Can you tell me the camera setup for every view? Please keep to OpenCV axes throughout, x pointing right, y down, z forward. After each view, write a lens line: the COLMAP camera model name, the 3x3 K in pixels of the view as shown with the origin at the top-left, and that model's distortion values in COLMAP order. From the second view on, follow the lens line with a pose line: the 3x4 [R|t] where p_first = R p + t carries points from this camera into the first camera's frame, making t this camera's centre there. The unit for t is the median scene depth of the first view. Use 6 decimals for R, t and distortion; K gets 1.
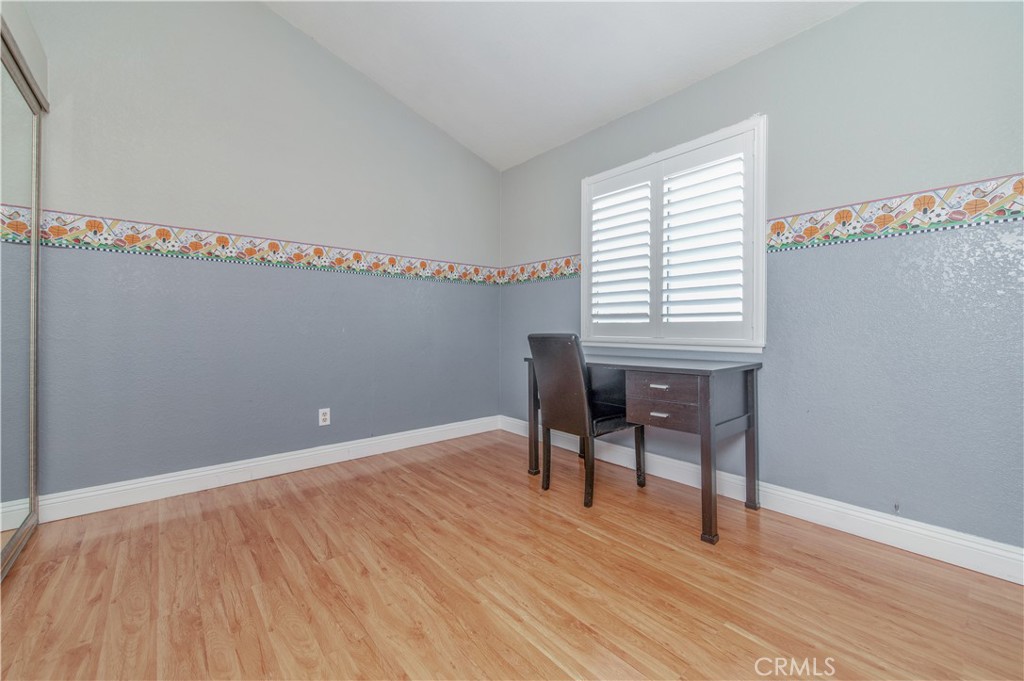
lens RADIAL K [[407.6, 0, 517.5], [0, 407.6, 334.4], [0, 0, 1]] dist [0.001254, 0.000046]
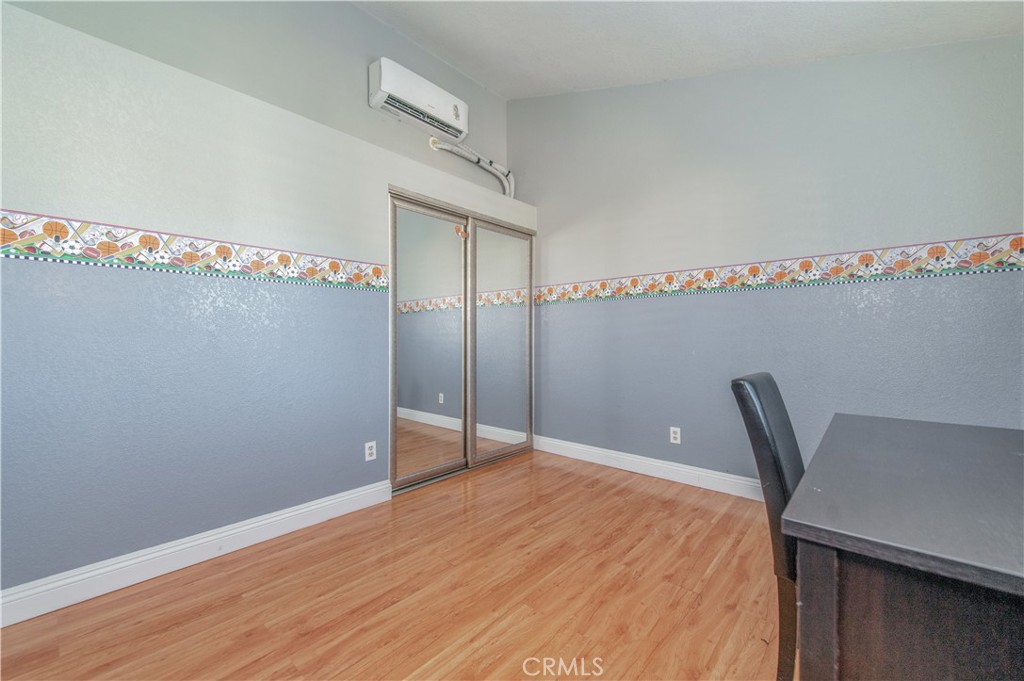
lens RADIAL K [[407.6, 0, 517.5], [0, 407.6, 336.9], [0, 0, 1]] dist [0.001254, 0.000046]
pose [[0.128592, -0.001379, -0.991697, 0.738551], [-0.011799, 0.999926, -0.002920, -0.060122], [0.991627, 0.012077, 0.128566, 0.668057]]
